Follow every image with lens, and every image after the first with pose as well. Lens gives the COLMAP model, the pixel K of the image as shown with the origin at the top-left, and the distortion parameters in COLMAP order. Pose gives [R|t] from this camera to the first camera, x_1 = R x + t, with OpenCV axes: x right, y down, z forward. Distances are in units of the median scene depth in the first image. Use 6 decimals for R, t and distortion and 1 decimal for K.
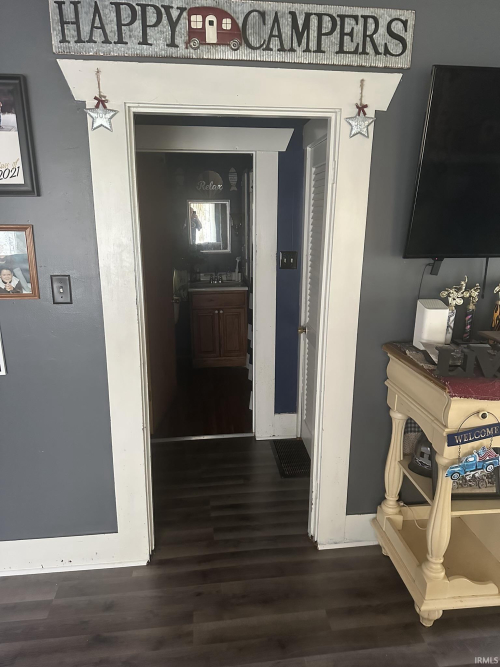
lens RADIAL K [[458.6, 0, 249.5], [0, 458.6, 338.4], [0, 0, 1]] dist [-0.004630, 0.004640]
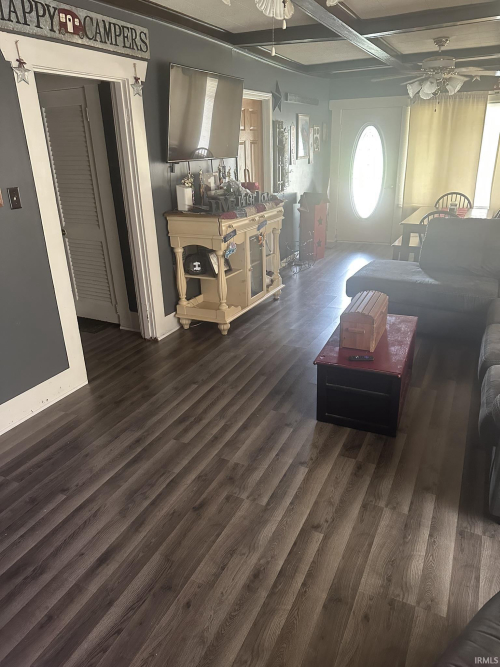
lens RADIAL K [[458.6, 0, 250.6], [0, 458.6, 331.2], [0, 0, 1]] dist [-0.004630, 0.004640]
pose [[0.552685, -0.332857, 0.764032, -1.317491], [0.236671, 0.941719, 0.239065, 0.123760], [-0.799078, 0.048696, 0.599252, -0.442757]]
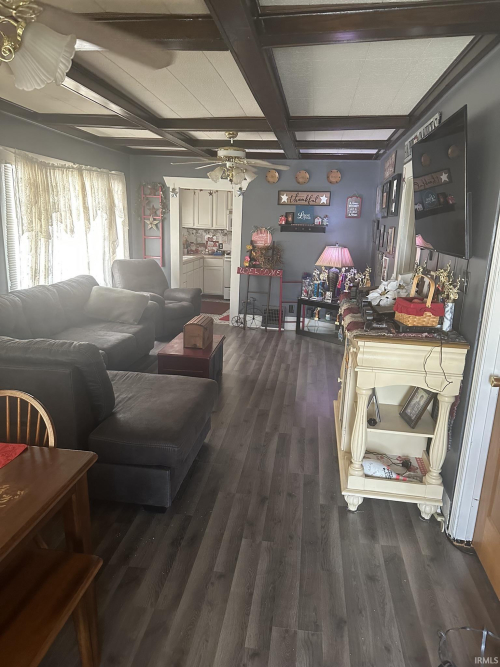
lens RADIAL K [[458.6, 0, 247.9], [0, 458.6, 334.6], [0, 0, 1]] dist [-0.004630, 0.004640]
pose [[-0.258824, 0.222261, -0.940005, 2.097139], [-0.302956, 0.905382, 0.297491, -0.191674], [0.917184, 0.361779, -0.167000, 0.751572]]
